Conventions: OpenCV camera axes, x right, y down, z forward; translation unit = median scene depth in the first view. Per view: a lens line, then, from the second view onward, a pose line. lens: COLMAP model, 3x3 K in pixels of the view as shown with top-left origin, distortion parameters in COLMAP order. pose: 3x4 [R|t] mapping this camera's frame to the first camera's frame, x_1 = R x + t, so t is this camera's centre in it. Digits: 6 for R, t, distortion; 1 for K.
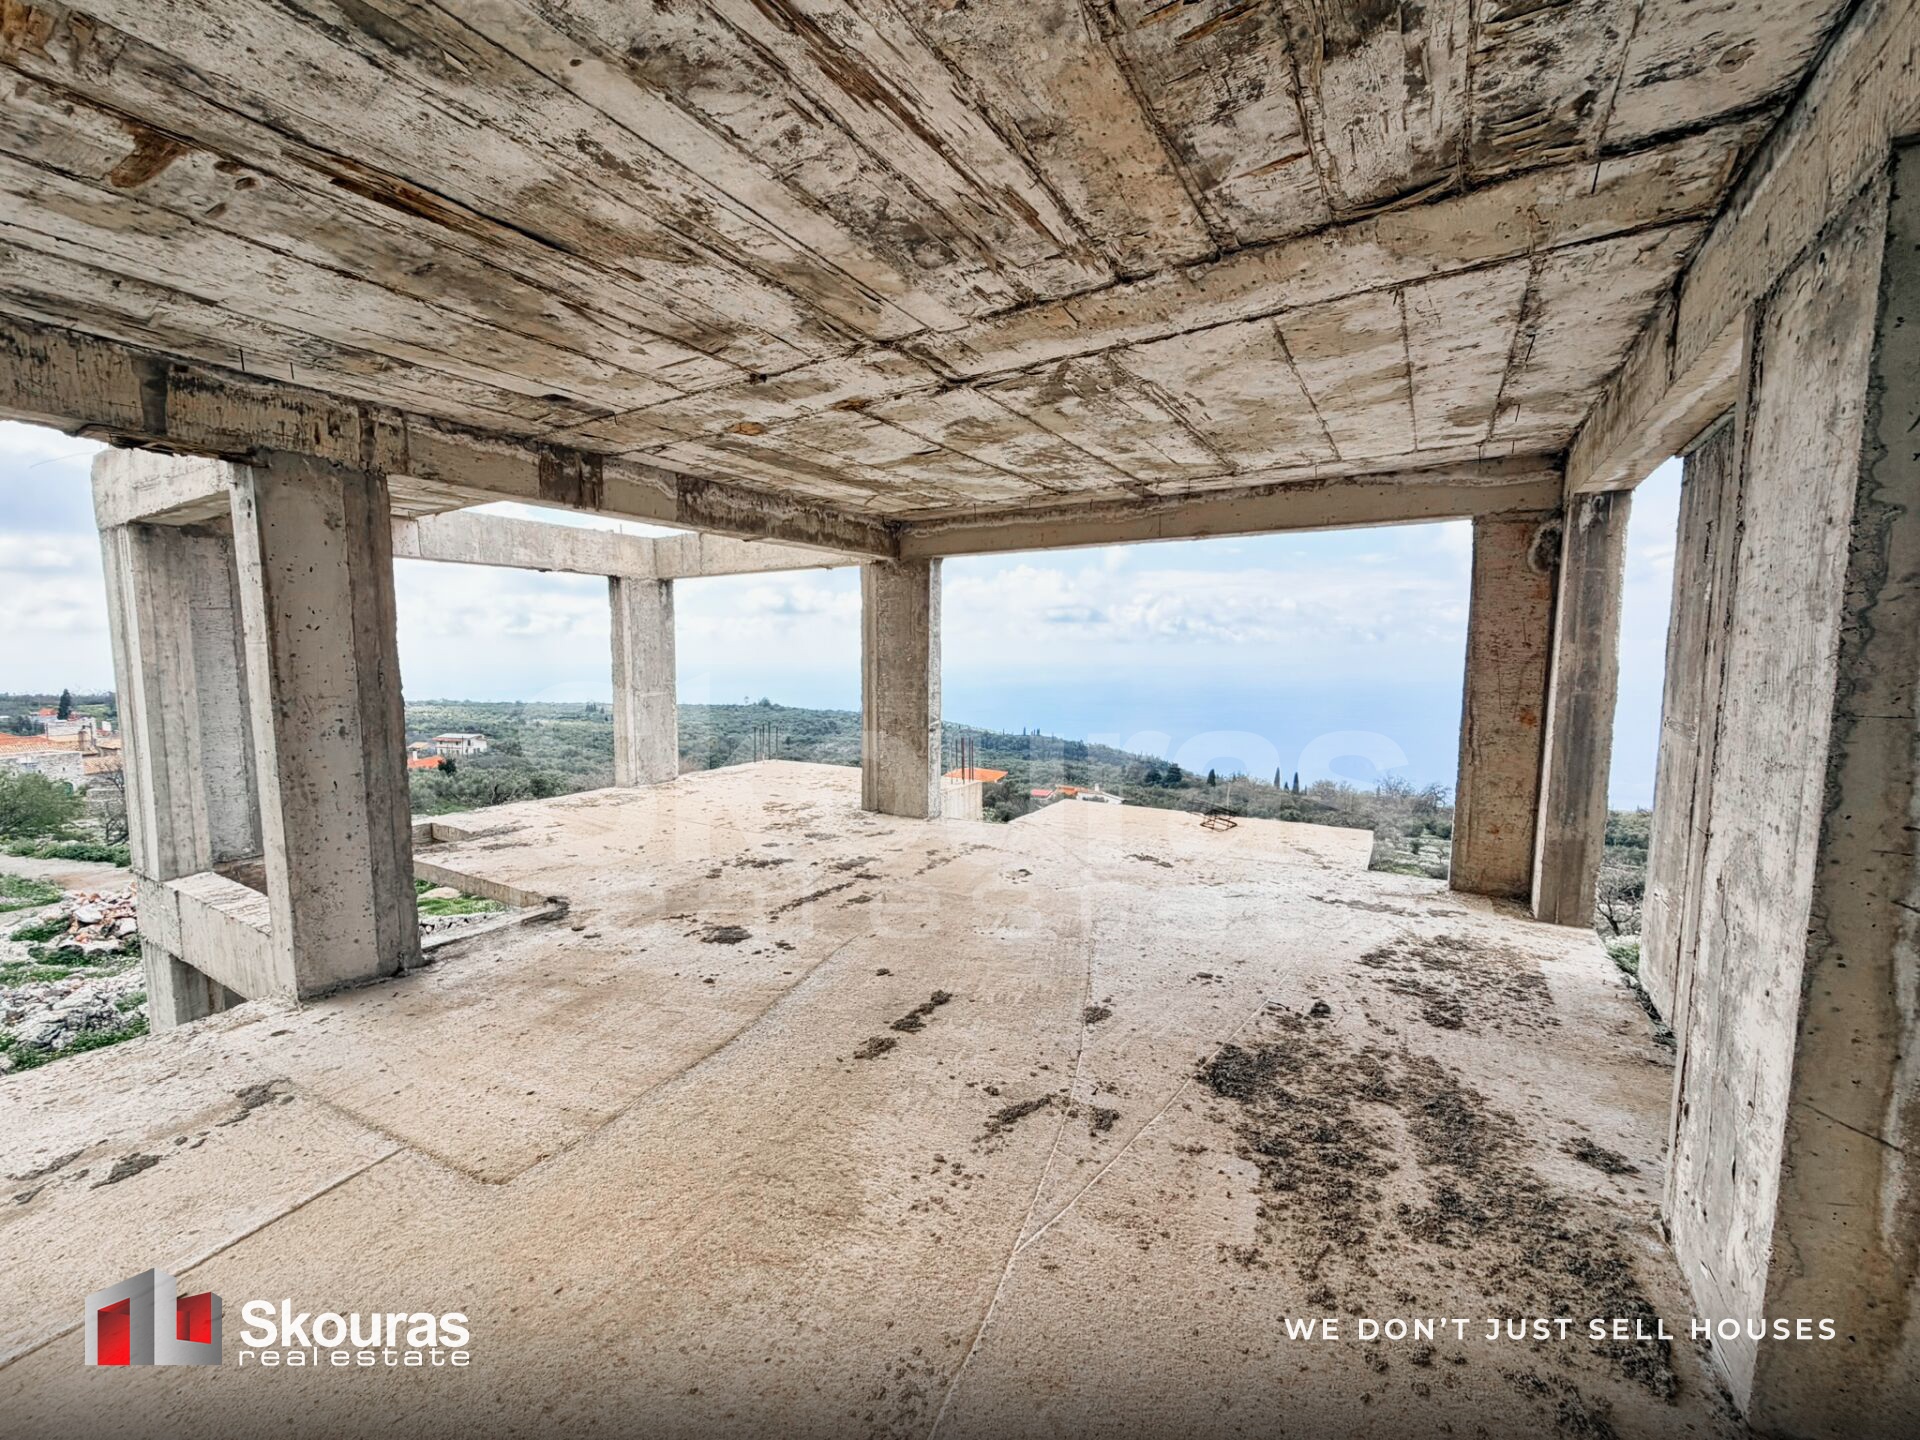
lens RADIAL K [[763.3, 0, 955.5], [0, 763.3, 721.8], [0, 0, 1]] dist [-0.000426, 0.000172]
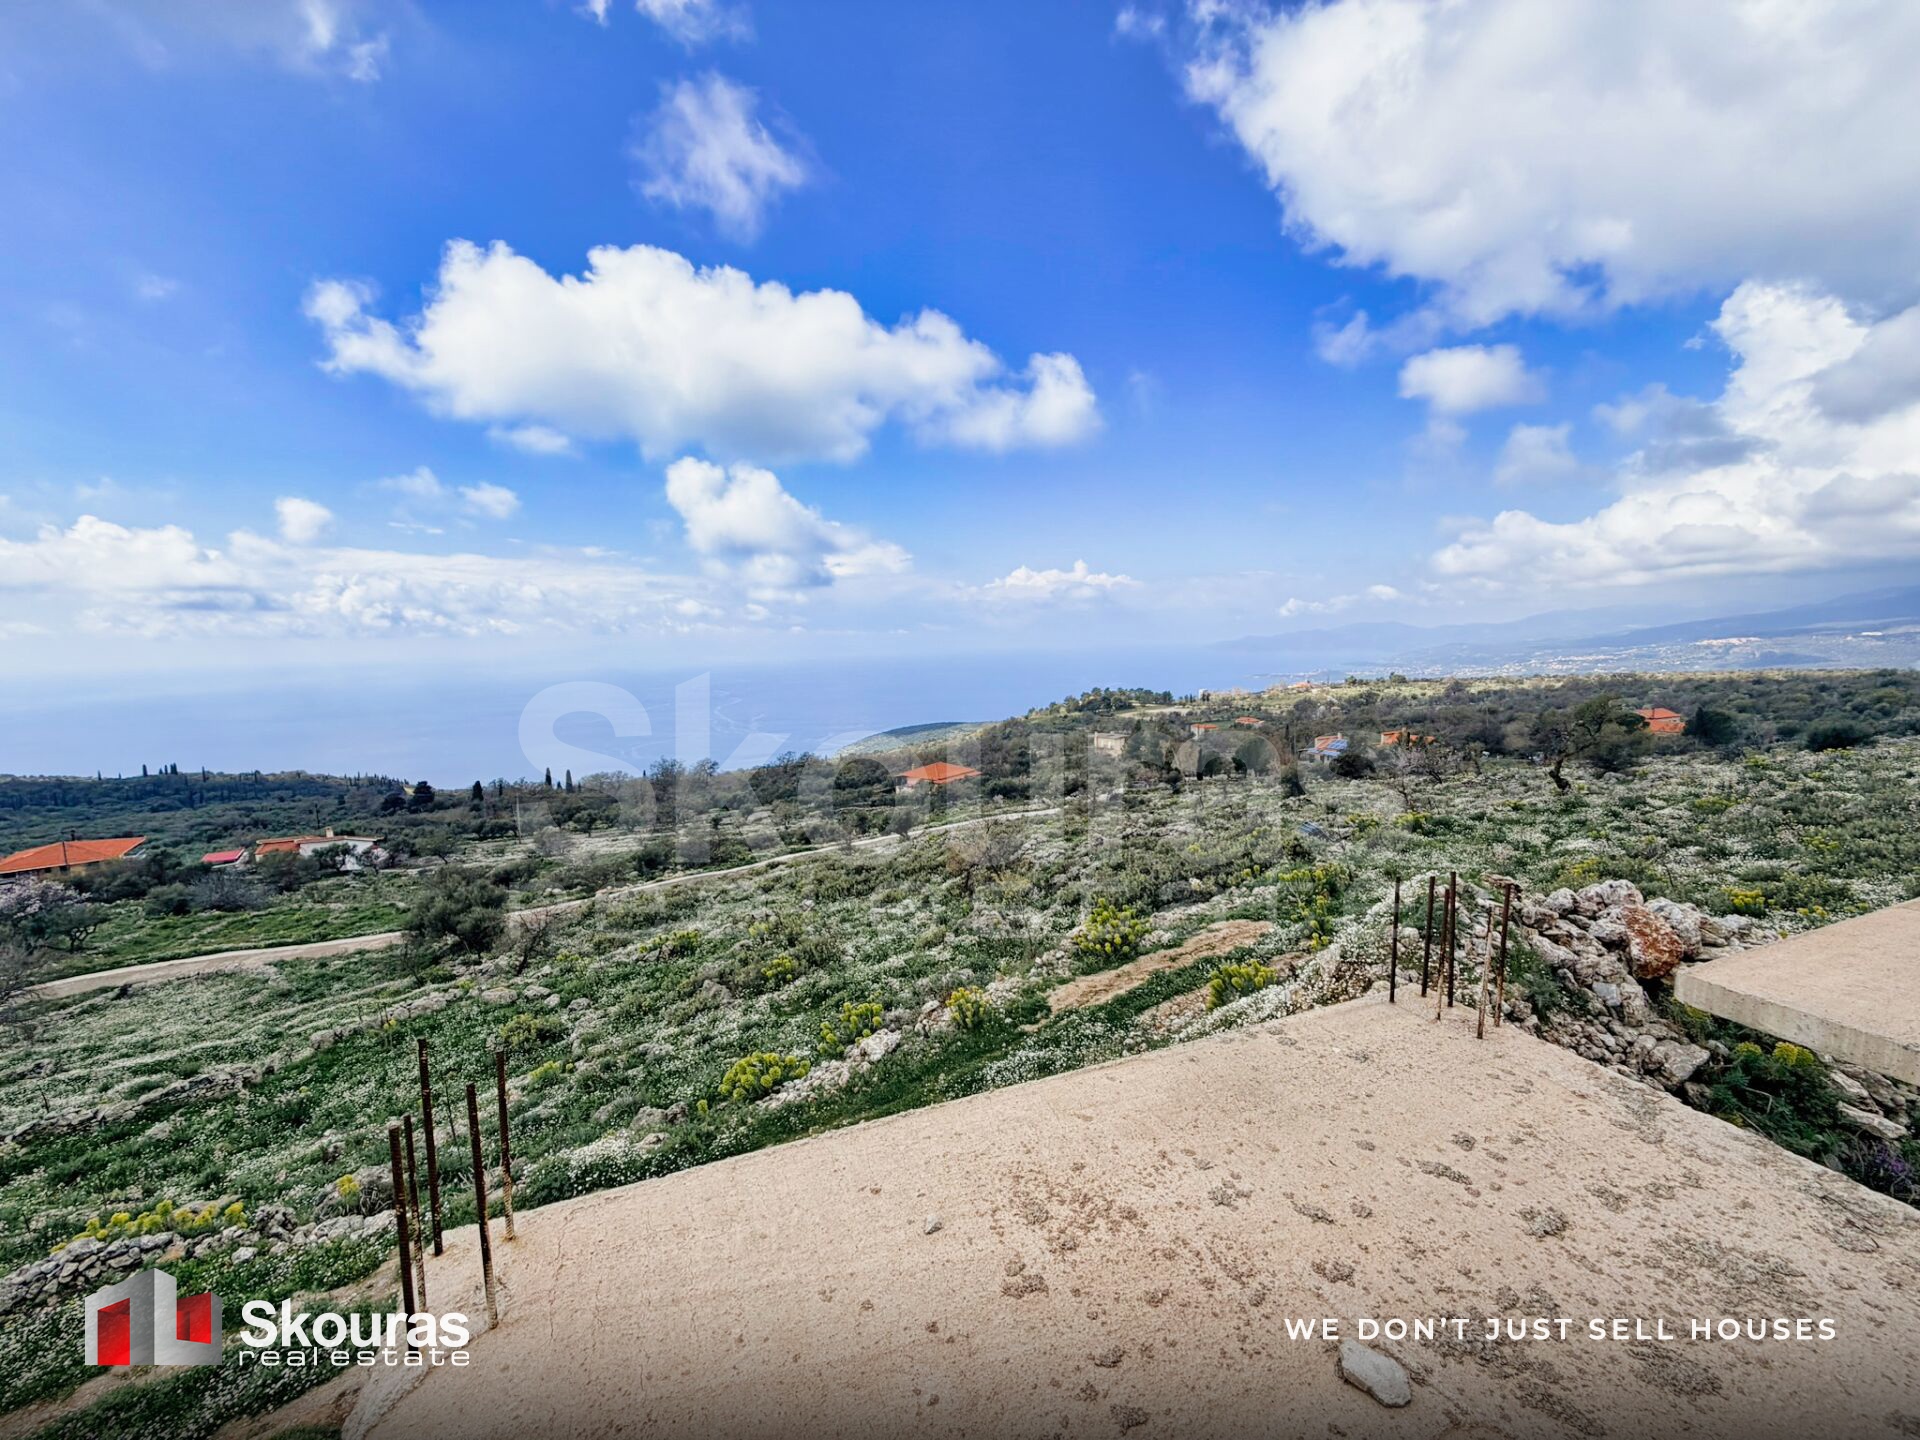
lens RADIAL K [[763.3, 0, 955.5], [0, 763.3, 721.8], [0, 0, 1]] dist [-0.000426, 0.000172]
pose [[0.605740, -0.102553, 0.789026, -0.601160], [0.094299, 0.993923, 0.056790, -0.137849], [-0.790055, 0.040004, 0.611729, 1.632518]]
